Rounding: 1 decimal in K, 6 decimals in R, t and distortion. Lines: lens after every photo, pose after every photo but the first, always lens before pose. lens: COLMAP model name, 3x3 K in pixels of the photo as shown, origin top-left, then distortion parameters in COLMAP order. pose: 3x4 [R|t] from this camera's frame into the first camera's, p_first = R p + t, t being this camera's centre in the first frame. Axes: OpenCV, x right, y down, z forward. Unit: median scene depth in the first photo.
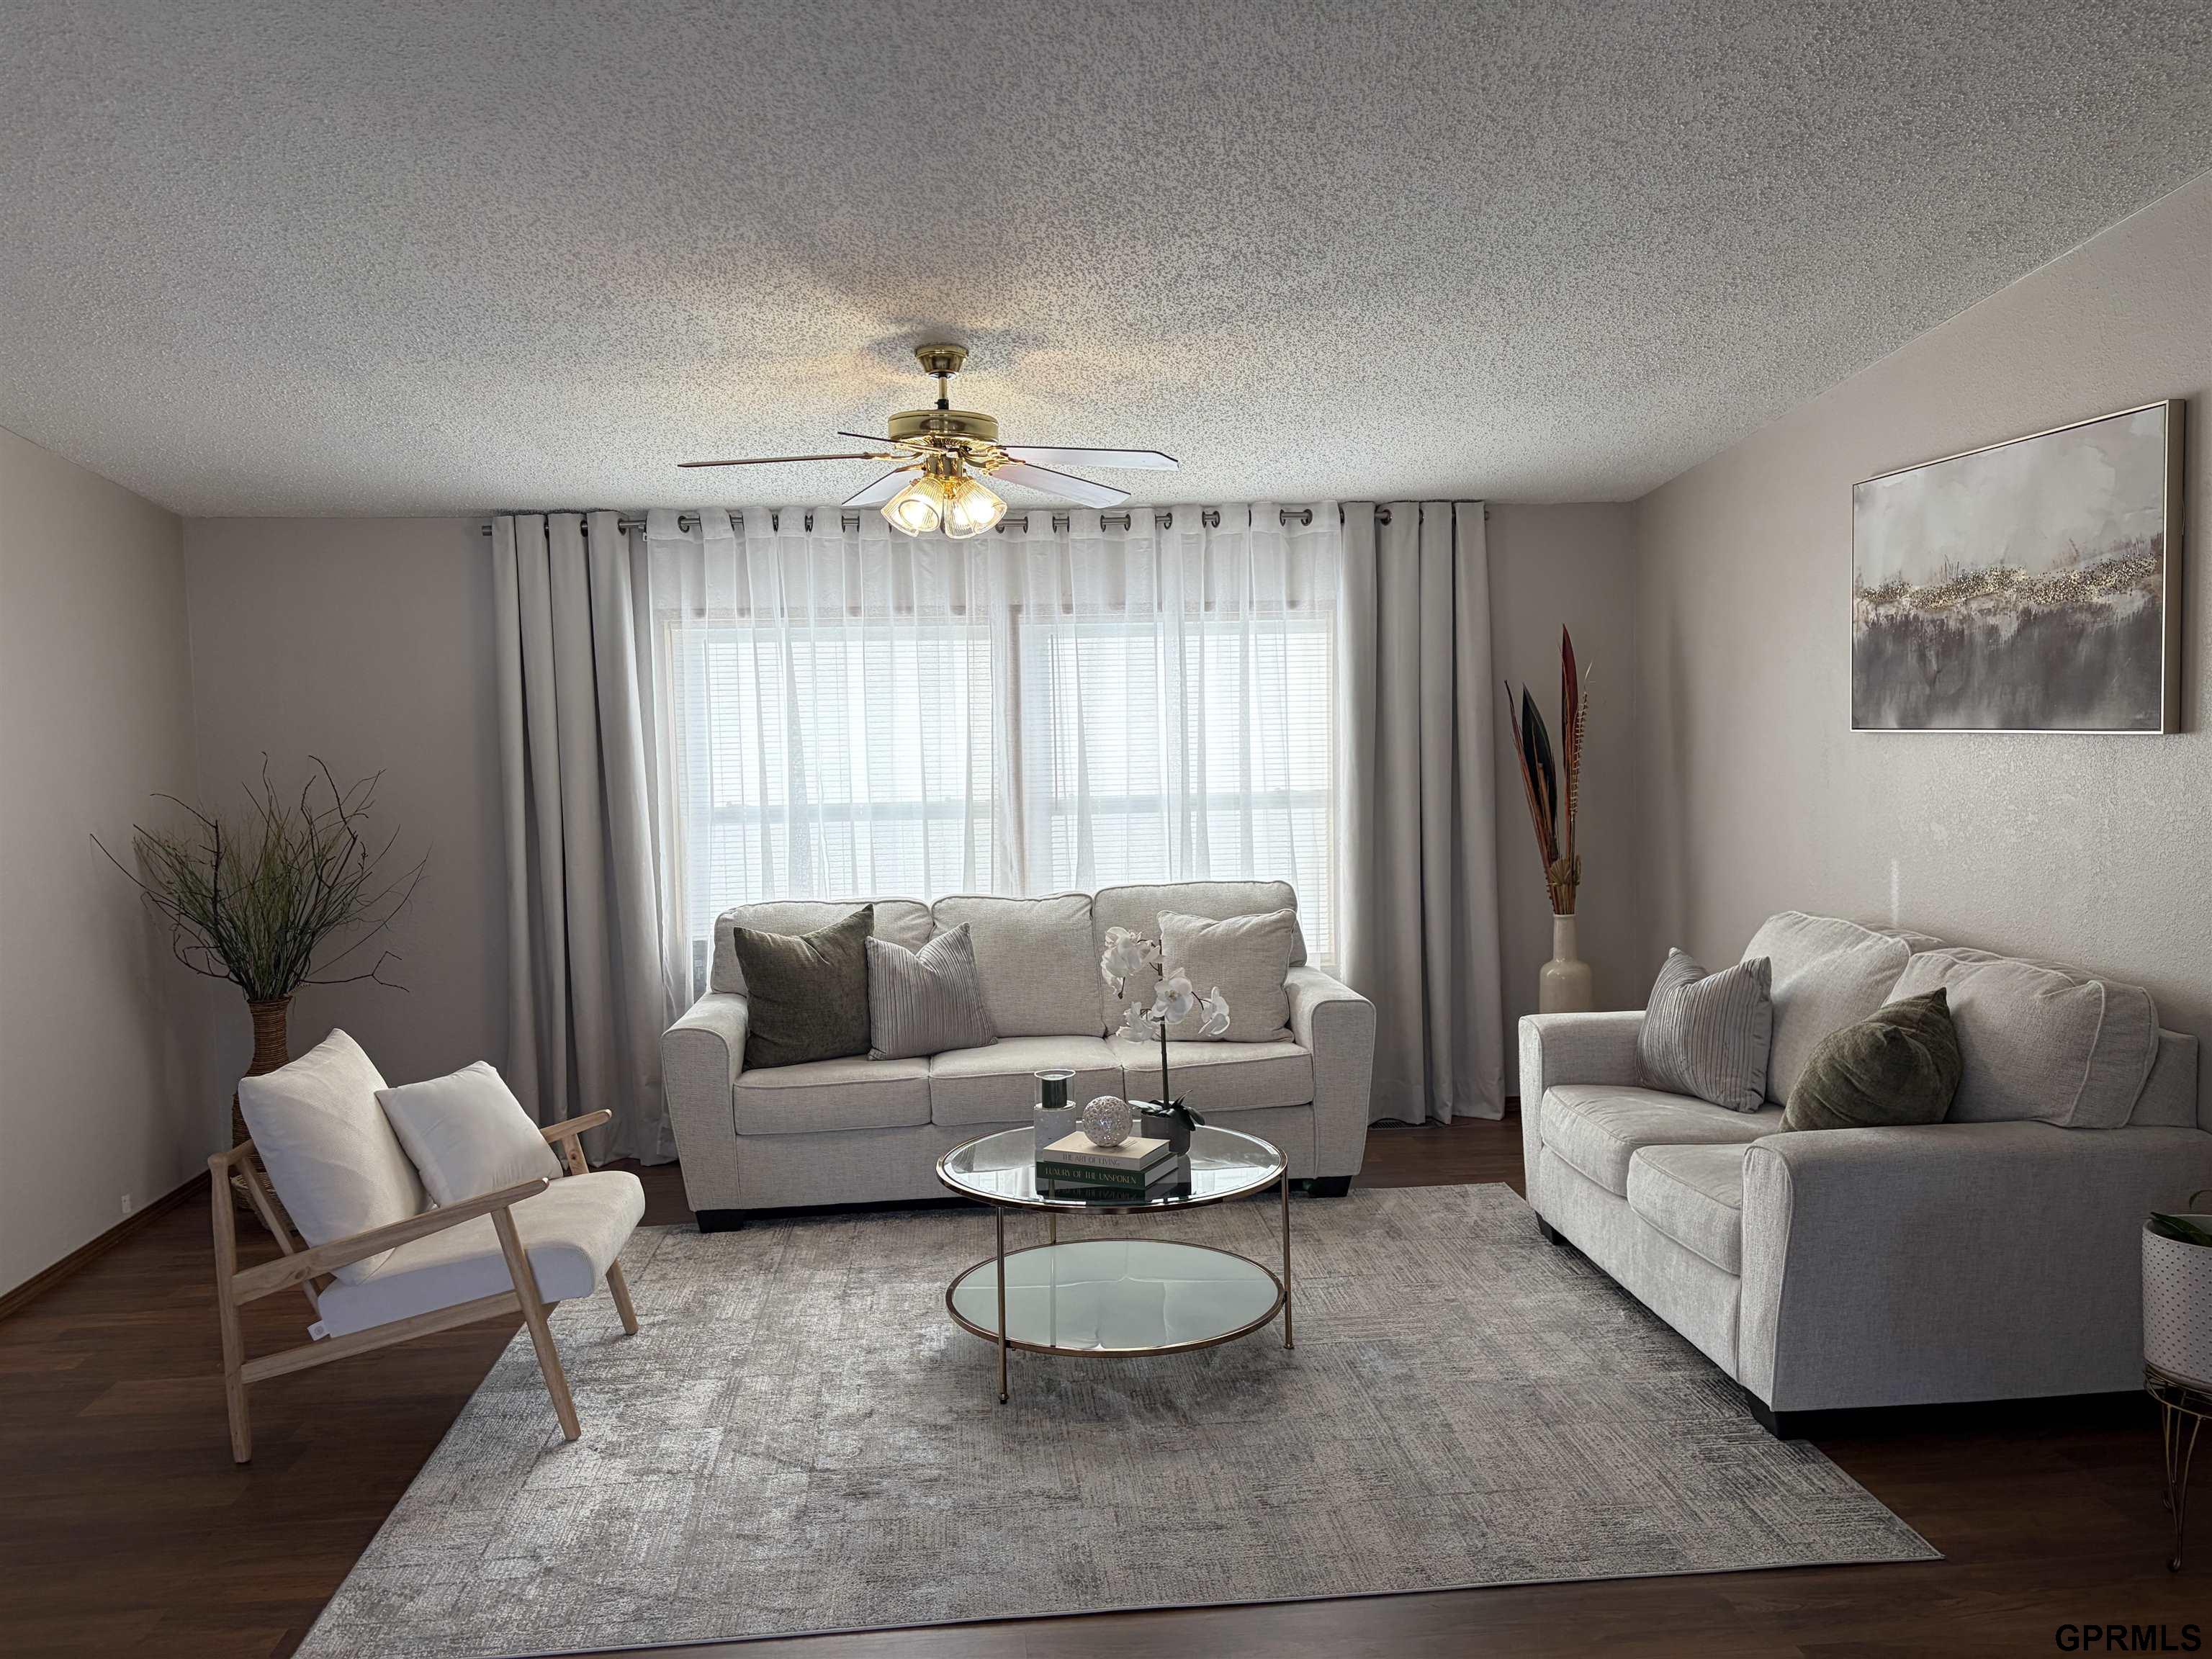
lens RADIAL K [[1664.9, 0, 1133.7], [0, 1664.9, 811.1], [0, 0, 1]] dist [0.055604, -0.068209]
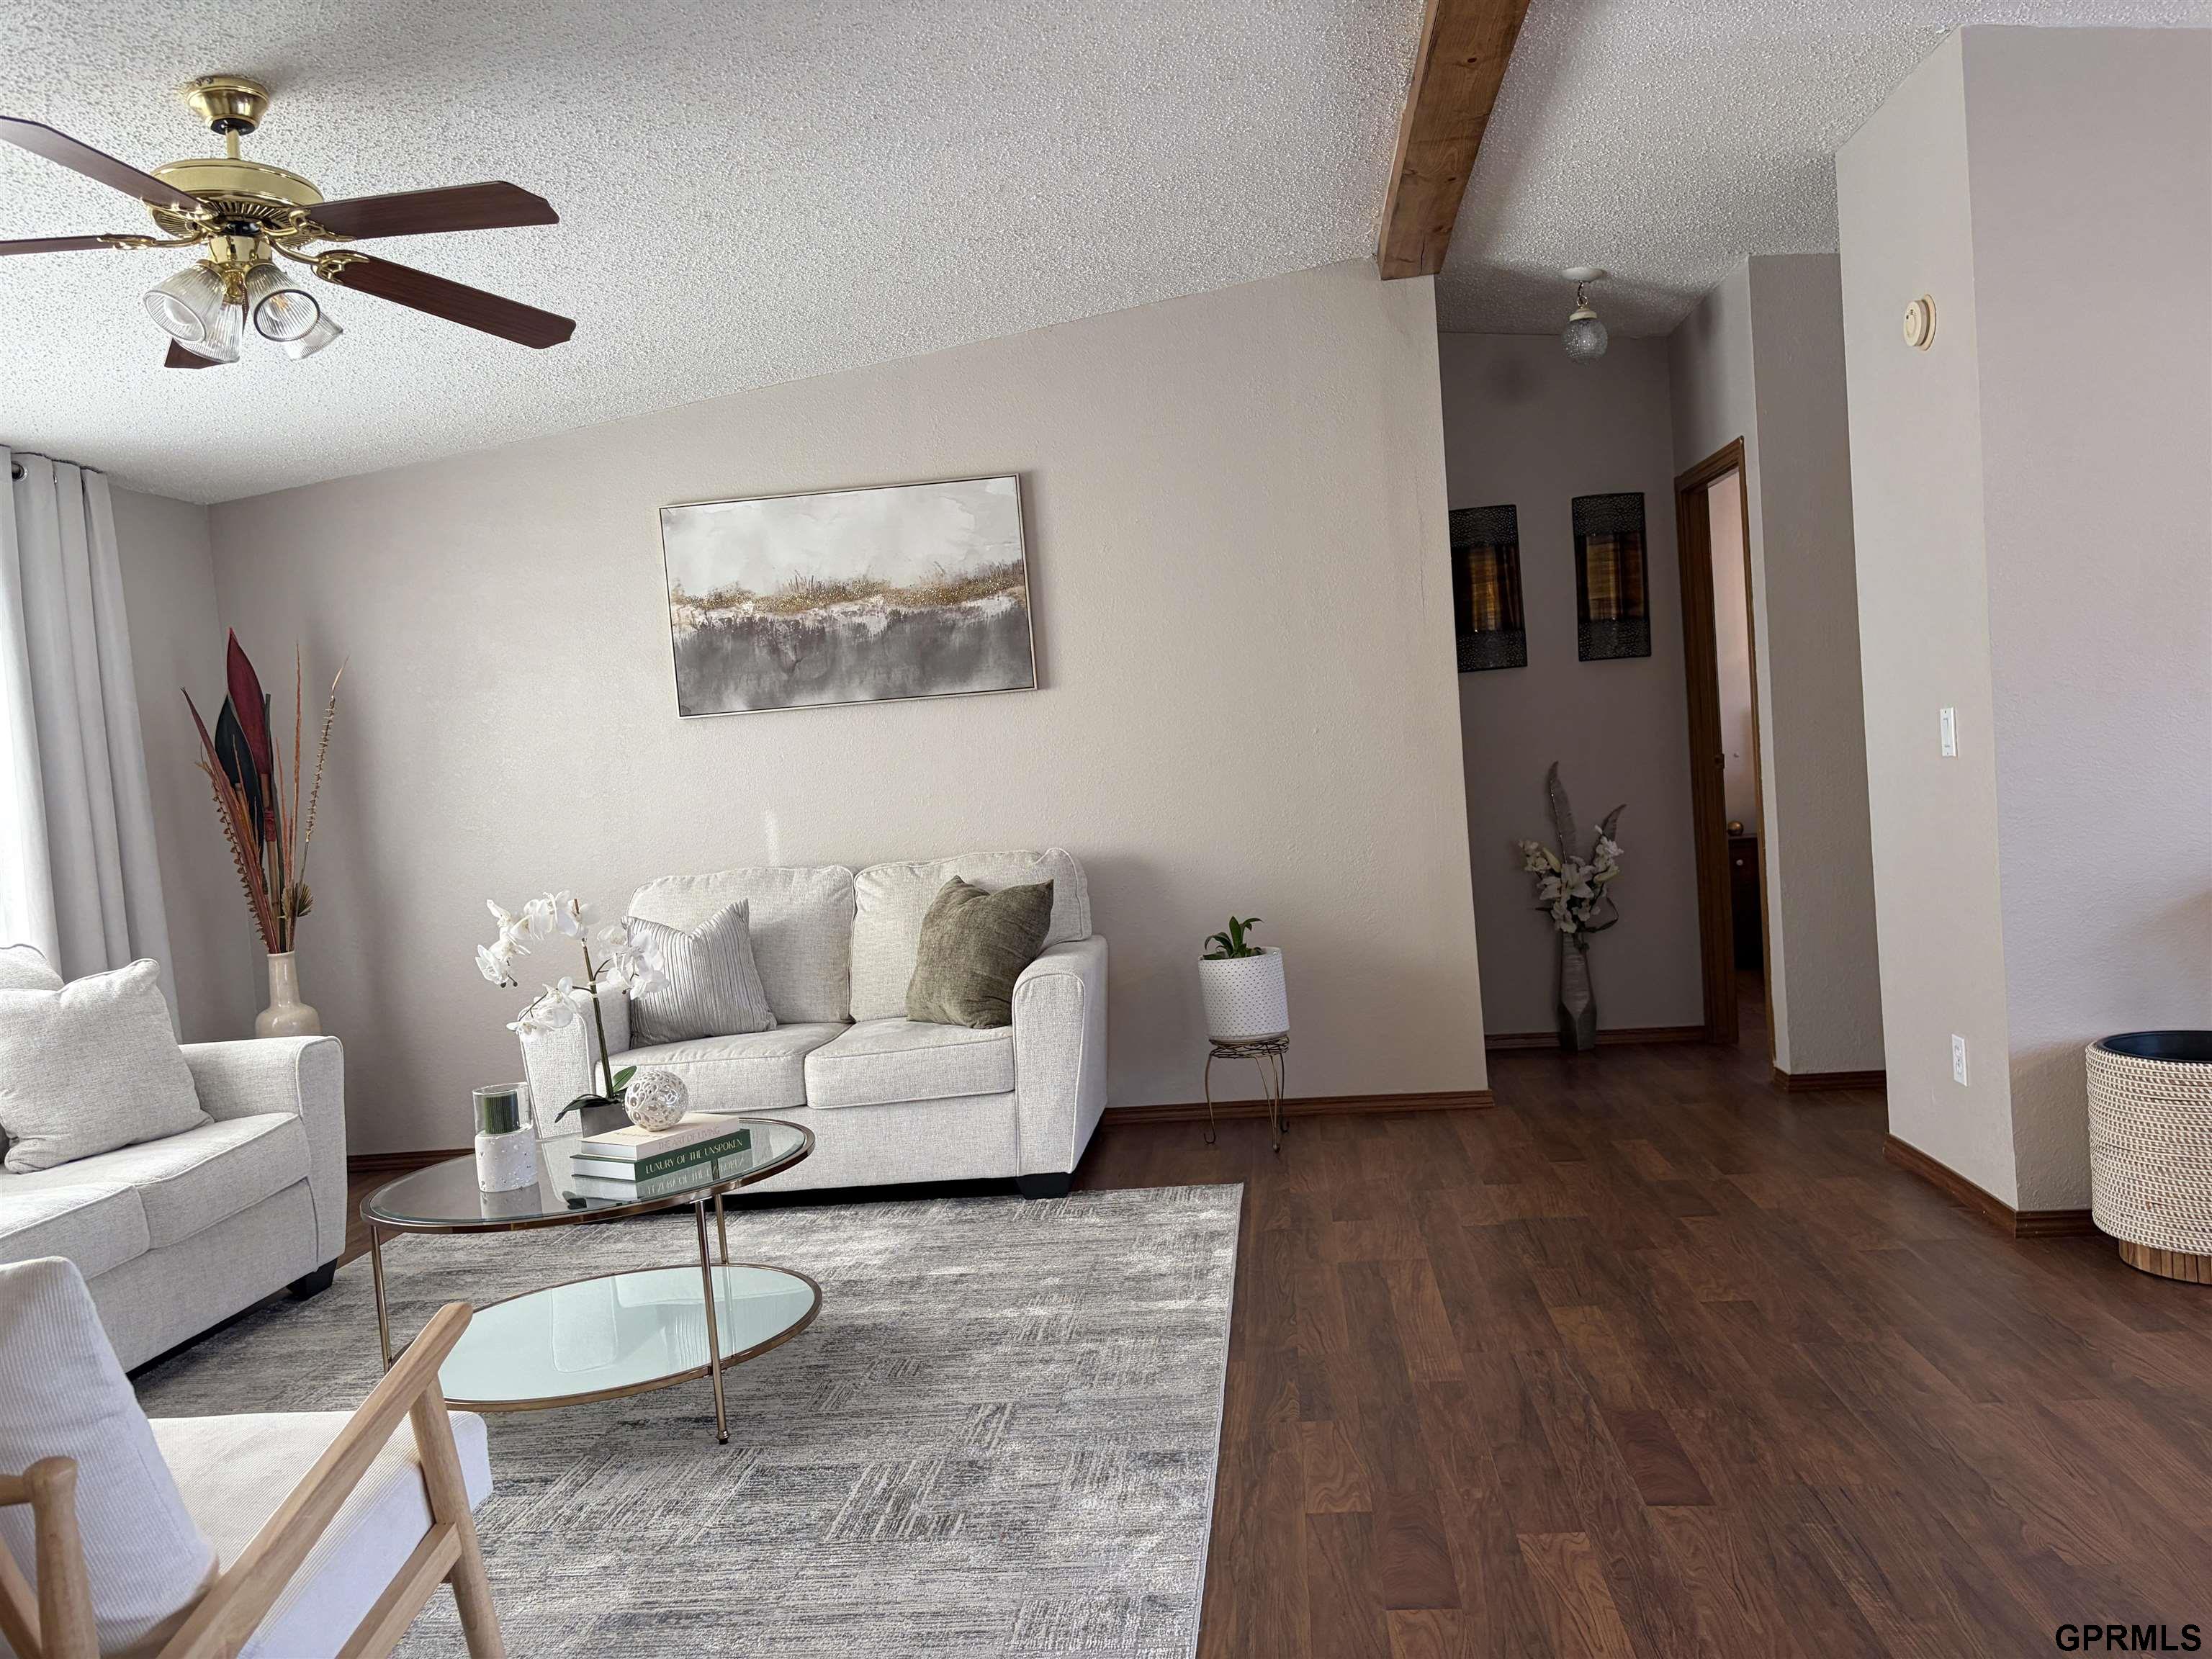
lens RADIAL K [[1664.9, 0, 1133.7], [0, 1664.9, 811.1], [0, 0, 1]] dist [0.055604, -0.068209]
pose [[0.198939, -0.025973, 0.979668, -0.725933], [0.127871, 0.991791, 0.000328, 0.062822], [-0.971634, 0.125206, 0.200627, 0.525651]]
